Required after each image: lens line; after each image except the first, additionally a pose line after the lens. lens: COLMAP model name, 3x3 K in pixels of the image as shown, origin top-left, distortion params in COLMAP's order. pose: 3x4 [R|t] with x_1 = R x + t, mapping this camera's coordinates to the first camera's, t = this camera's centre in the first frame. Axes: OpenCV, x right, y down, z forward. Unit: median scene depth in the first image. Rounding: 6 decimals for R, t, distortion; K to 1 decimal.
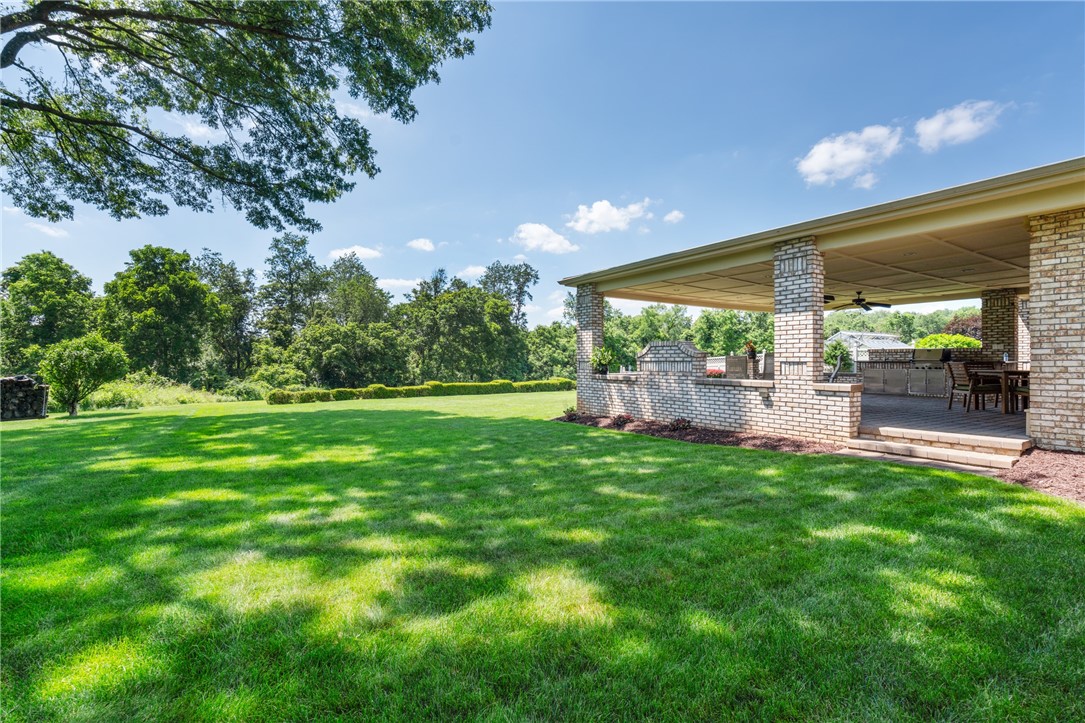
lens RADIAL K [[511.3, 0, 542.5], [0, 511.3, 361.5], [0, 0, 1]] dist [0.027436, 0.000510]
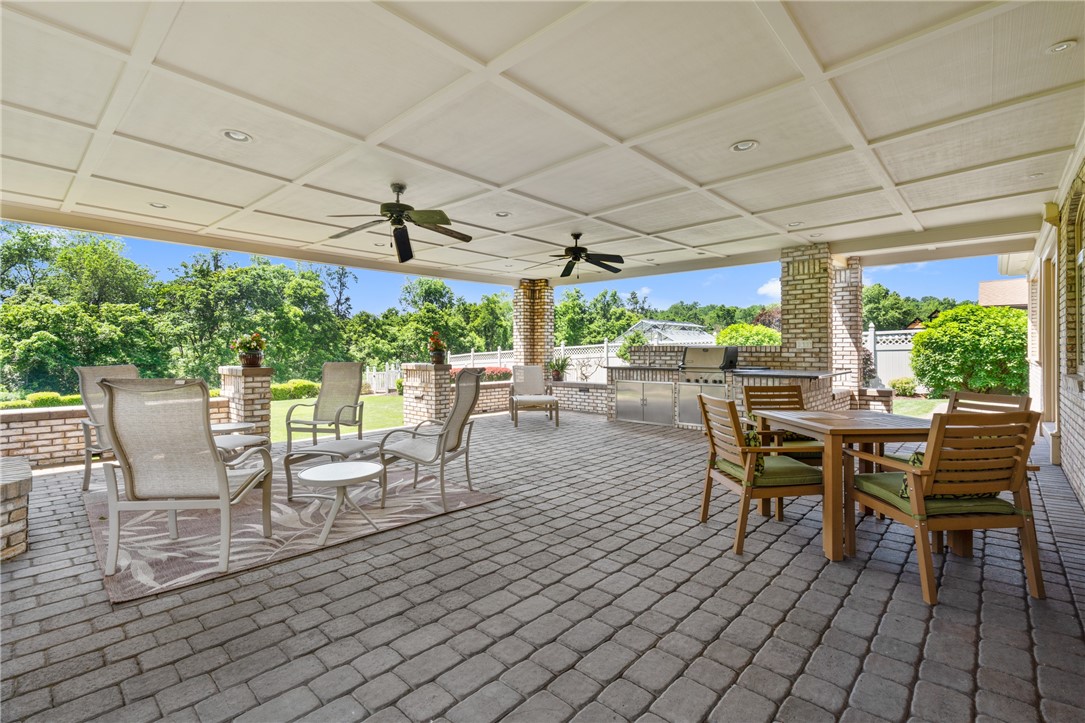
lens RADIAL K [[511.3, 0, 542.5], [0, 511.3, 361.5], [0, 0, 1]] dist [0.027436, 0.000510]
pose [[0.966146, -0.010591, 0.257779, 0.067280], [0.005007, 0.999739, 0.022311, -0.003498], [-0.257948, -0.020265, 0.965946, 0.079081]]
